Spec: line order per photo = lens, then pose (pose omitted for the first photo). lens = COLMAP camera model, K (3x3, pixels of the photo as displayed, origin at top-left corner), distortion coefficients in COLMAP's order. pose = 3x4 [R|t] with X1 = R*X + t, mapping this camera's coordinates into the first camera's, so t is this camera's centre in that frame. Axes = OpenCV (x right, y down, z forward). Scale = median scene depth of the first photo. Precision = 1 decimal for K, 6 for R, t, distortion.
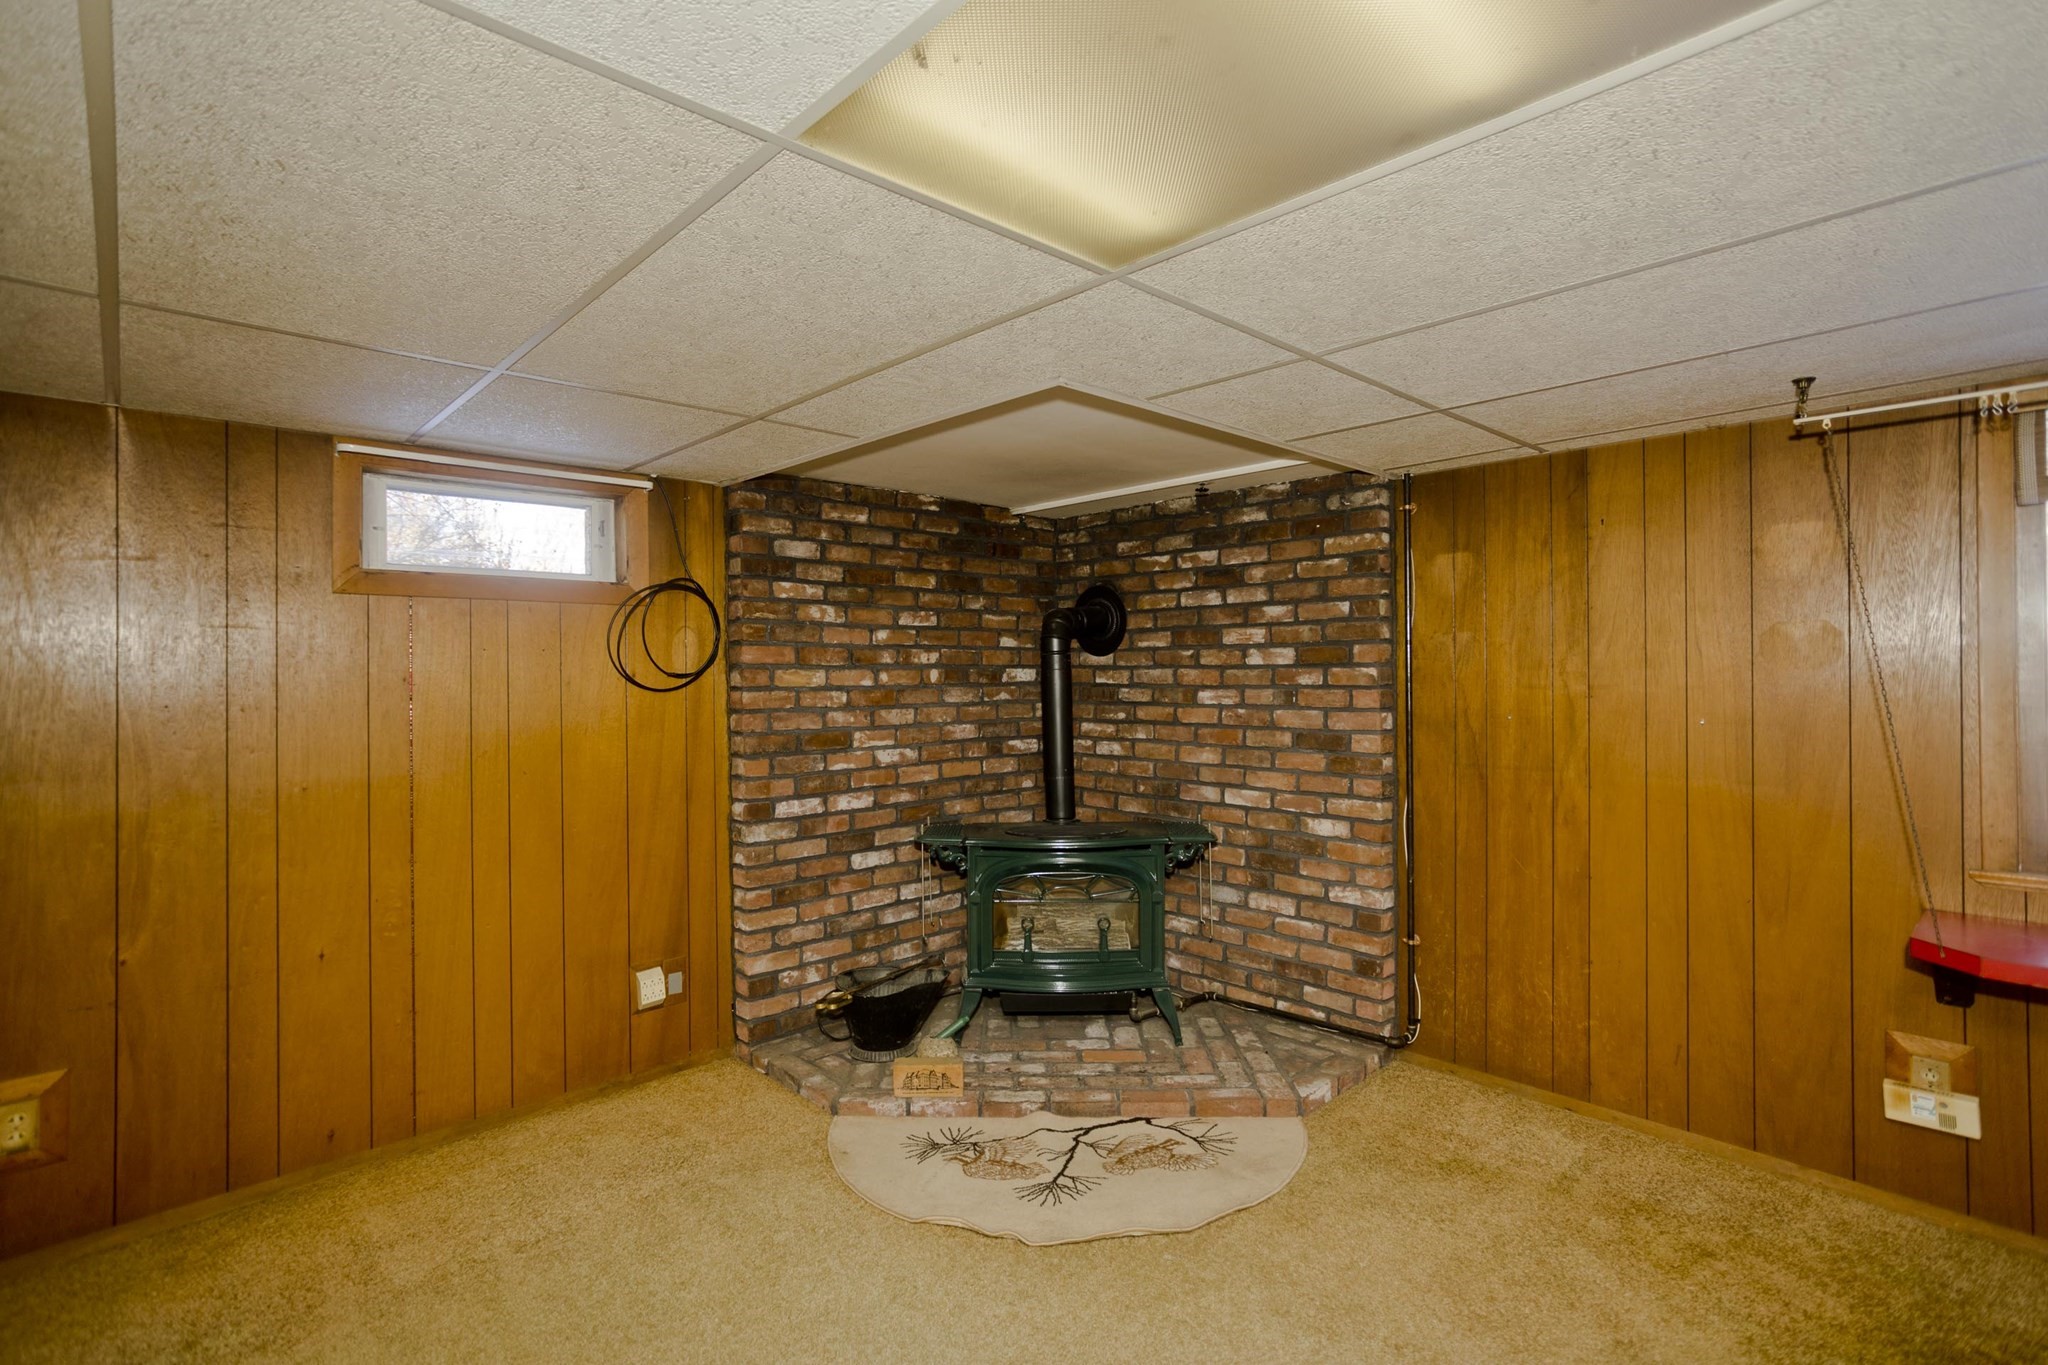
lens RADIAL K [[981.9, 0, 1028.5], [0, 981.9, 674.1], [0, 0, 1]] dist [-0.054265, 0.035985]
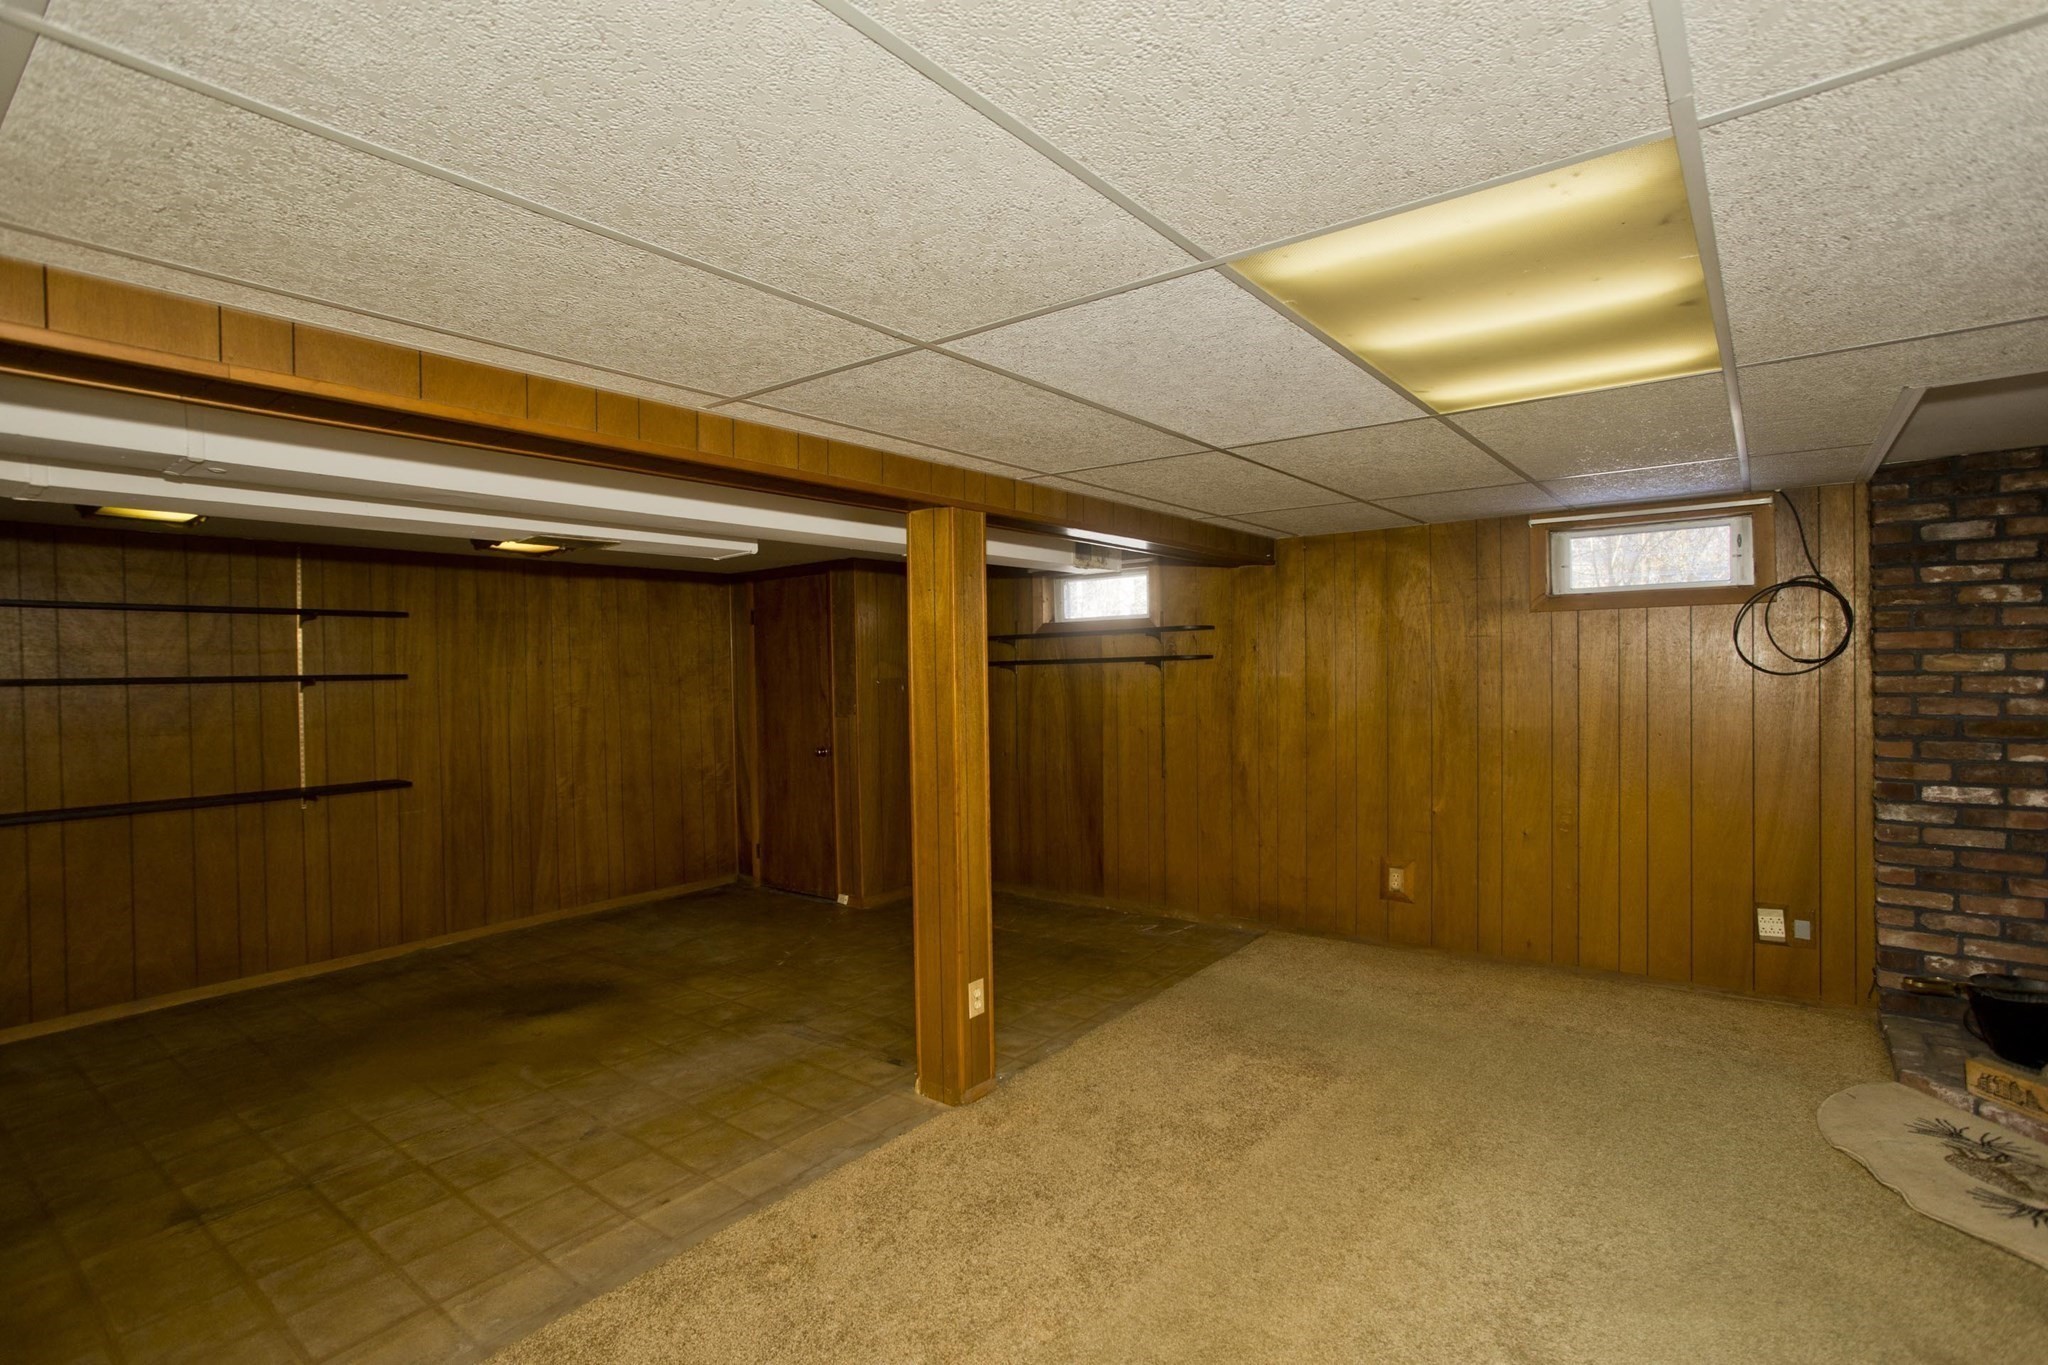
lens RADIAL K [[981.9, 0, 1028.5], [0, 981.9, 674.1], [0, 0, 1]] dist [-0.054265, 0.035985]
pose [[0.157080, 0.015057, -0.987471, 0.581006], [0.018555, 0.999662, 0.018195, -0.019709], [0.987411, -0.021181, 0.156748, -0.070463]]
